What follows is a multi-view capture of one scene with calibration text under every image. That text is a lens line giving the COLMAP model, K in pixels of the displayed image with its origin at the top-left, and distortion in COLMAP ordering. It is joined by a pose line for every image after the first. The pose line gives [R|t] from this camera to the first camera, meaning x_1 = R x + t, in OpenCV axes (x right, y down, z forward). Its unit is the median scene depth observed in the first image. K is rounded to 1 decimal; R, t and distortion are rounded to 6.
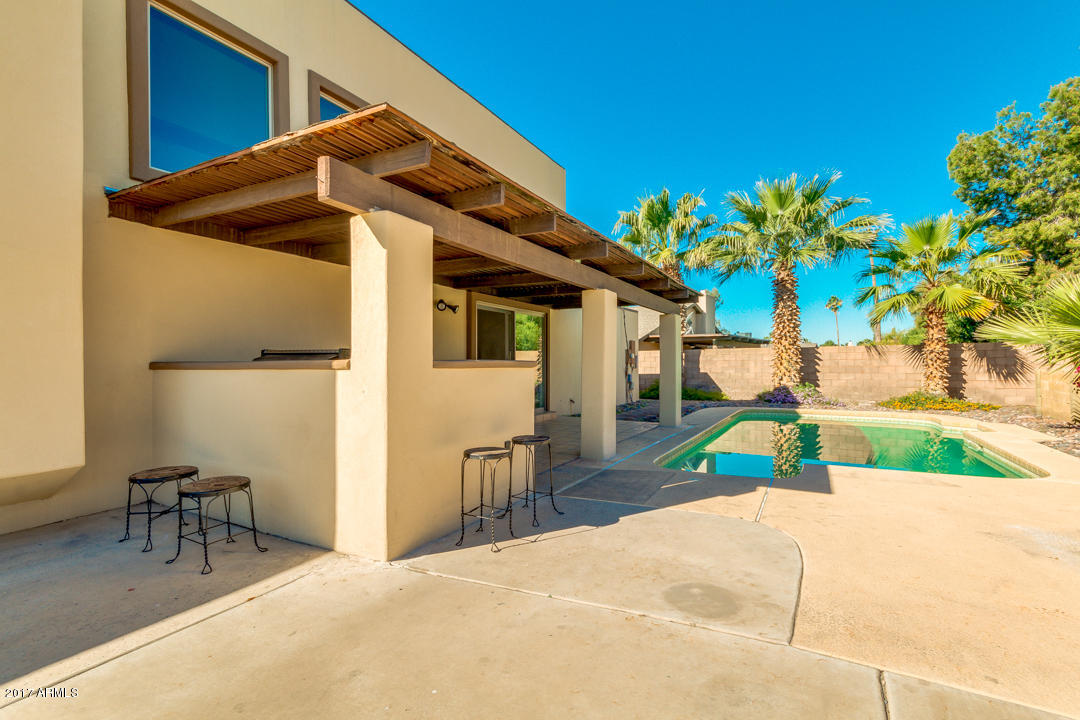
lens RADIAL K [[509.5, 0, 537.5], [0, 509.5, 362.1], [0, 0, 1]] dist [0.013197, -0.002395]
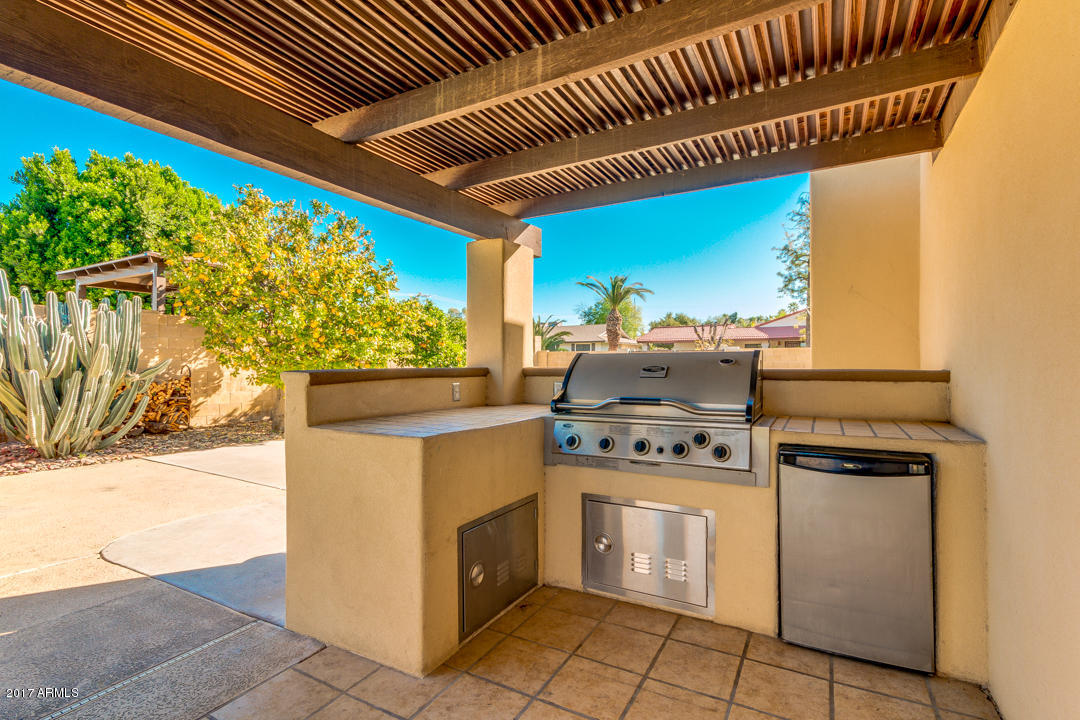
lens RADIAL K [[509.5, 0, 538.9], [0, 509.5, 360.5], [0, 0, 1]] dist [0.013197, -0.002395]
pose [[-0.999998, 0.000772, 0.001938, -0.295223], [0.000767, 0.999997, -0.002390, -0.011332], [-0.001939, -0.002388, -0.999995, 1.713341]]
